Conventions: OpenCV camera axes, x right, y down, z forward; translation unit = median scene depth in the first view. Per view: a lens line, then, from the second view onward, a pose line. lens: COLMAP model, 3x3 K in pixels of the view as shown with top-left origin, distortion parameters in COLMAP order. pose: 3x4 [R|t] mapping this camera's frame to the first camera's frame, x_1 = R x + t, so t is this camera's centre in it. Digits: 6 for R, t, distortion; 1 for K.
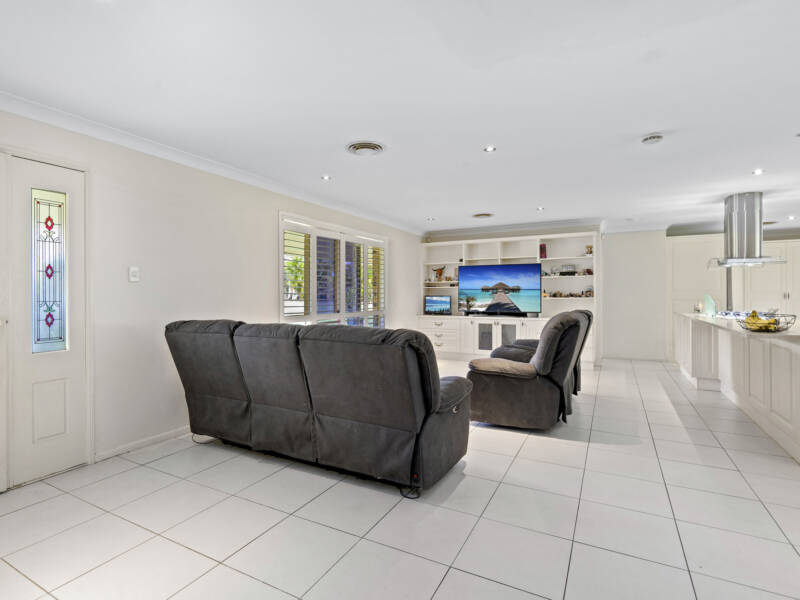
lens RADIAL K [[412.6, 0, 385.9], [0, 412.6, 291.5], [0, 0, 1]] dist [-0.000102, 0.000675]
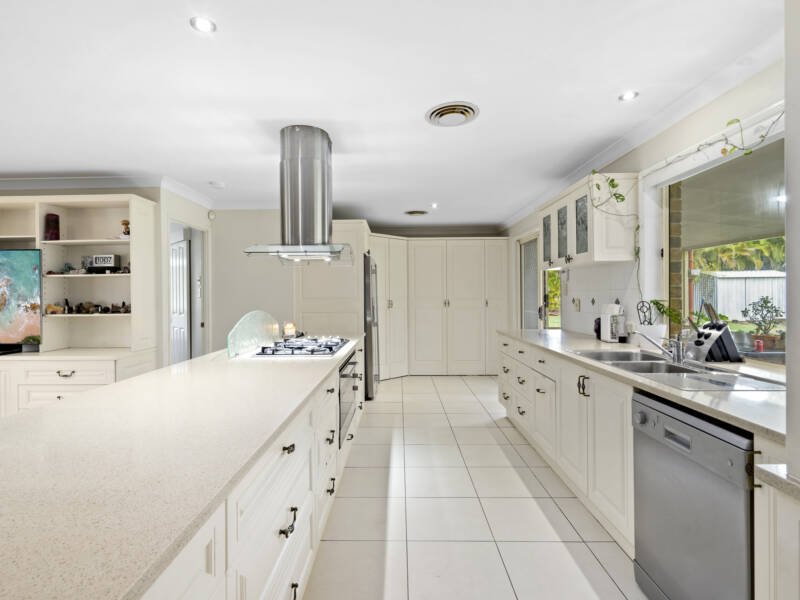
lens RADIAL K [[401.7, 0, 400.0], [0, 401.7, 300.0], [0, 0, 1]] dist [-0.016194, 0.000741]
pose [[0.882665, -0.010407, 0.469887, 0.714261], [0.002133, 0.999833, 0.018137, -0.016052], [-0.469998, -0.015006, 0.882540, 0.449738]]
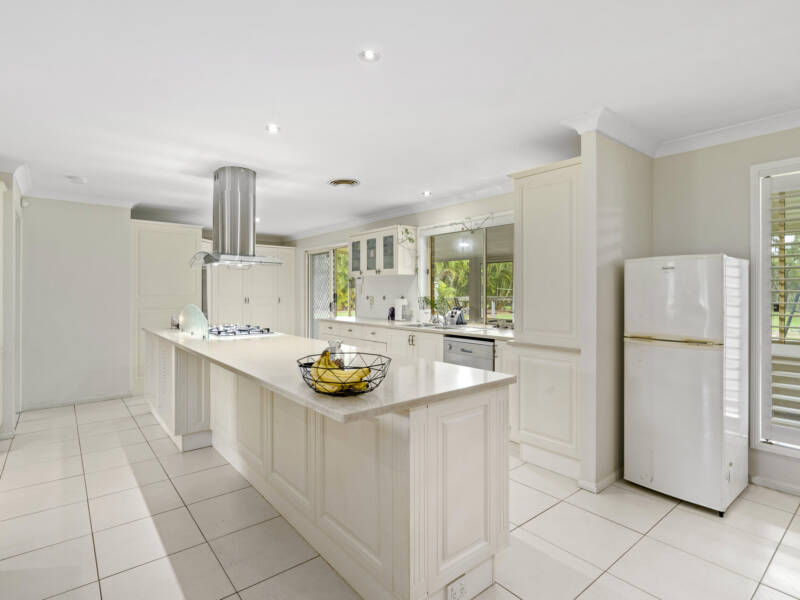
lens RADIAL K [[412.6, 0, 385.9], [0, 412.6, 291.5], [0, 0, 1]] dist [-0.000102, 0.000675]
pose [[0.389386, 0.005520, 0.921058, 0.278578], [-0.007589, 0.999967, -0.002784, -0.014767], [-0.921043, -0.005906, 0.389415, 0.450194]]
